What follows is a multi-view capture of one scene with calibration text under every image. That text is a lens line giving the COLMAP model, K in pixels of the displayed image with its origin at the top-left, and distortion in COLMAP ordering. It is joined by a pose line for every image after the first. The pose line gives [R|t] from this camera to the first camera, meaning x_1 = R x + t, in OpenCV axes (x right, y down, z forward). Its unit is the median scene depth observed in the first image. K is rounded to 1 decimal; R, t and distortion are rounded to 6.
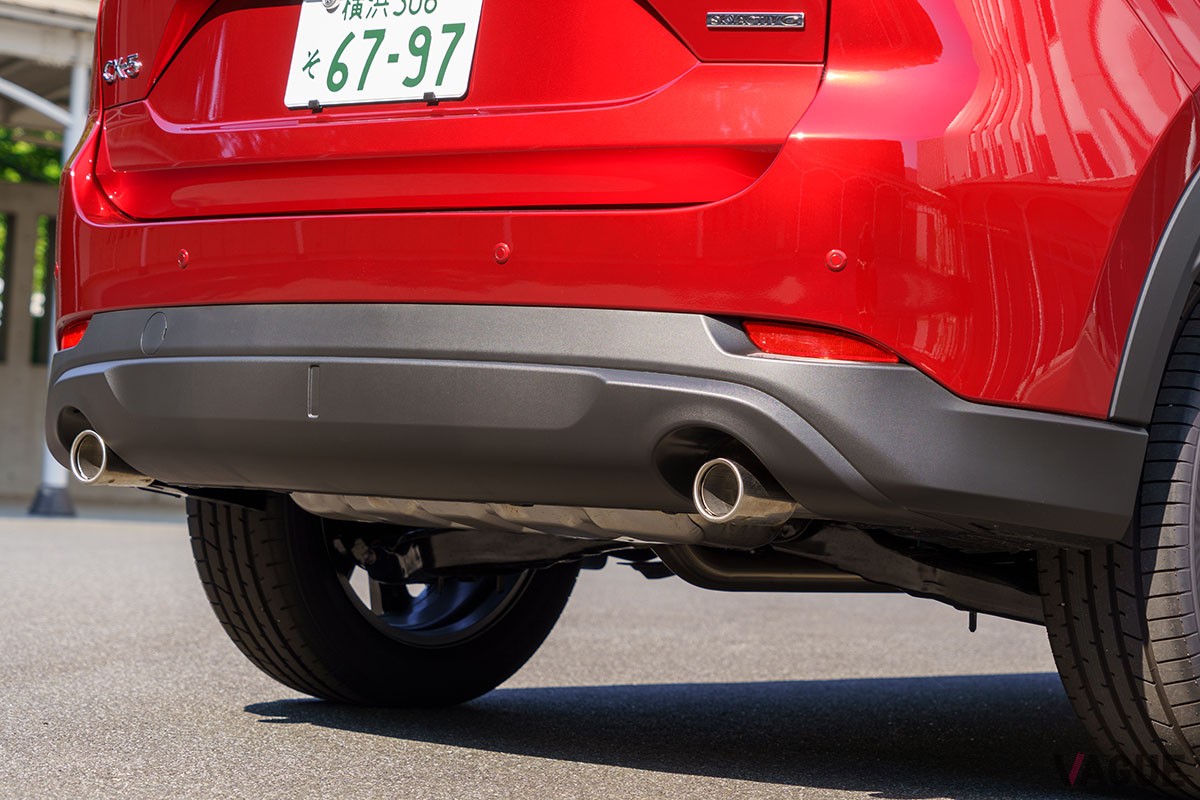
lens RADIAL K [[3381.7, 0, 600.0], [0, 3381.7, 400.0], [0, 0, 1]] dist [0.037051, 0.431870]
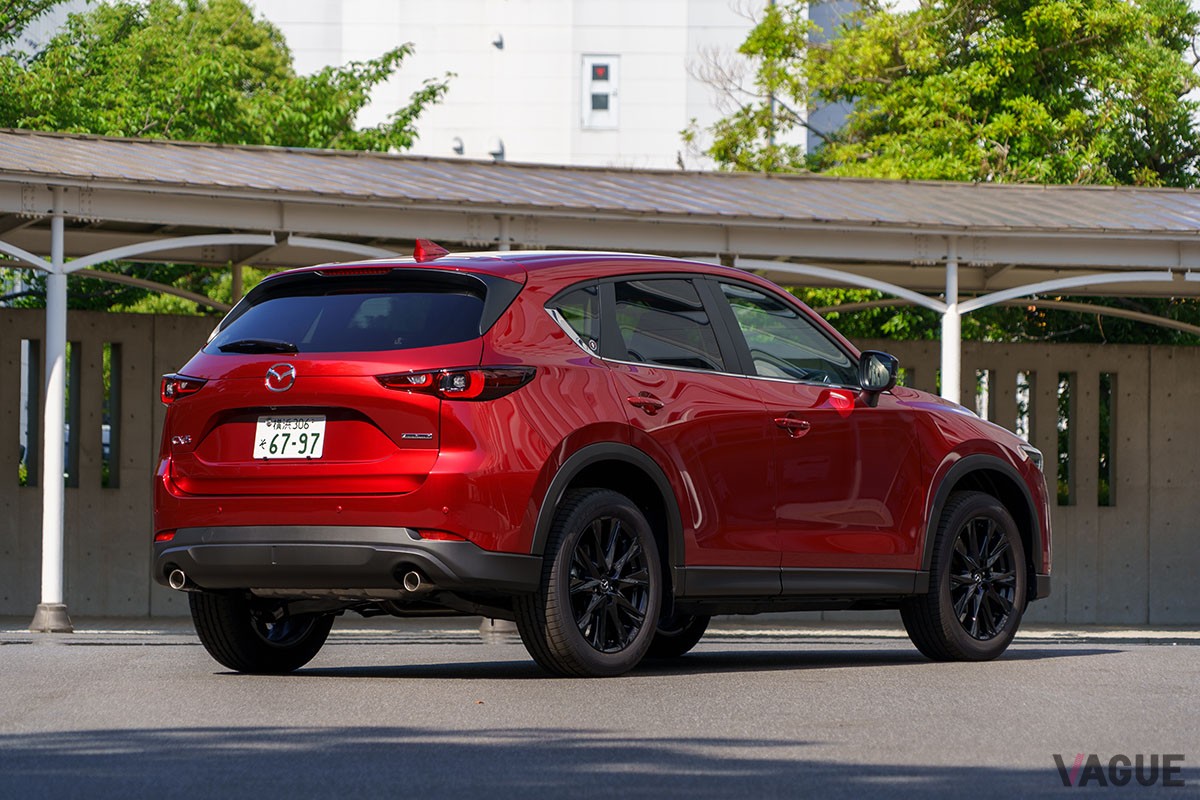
lens RADIAL K [[5101.5, 0, 600.0], [0, 5101.5, 400.0], [0, 0, 1]] dist [0.230233, 4.976869]
pose [[0.991436, -0.040222, 0.124244, -0.354475], [0.040925, 0.999157, -0.003107, -0.114216], [-0.124014, 0.008165, 0.992247, -3.553811]]
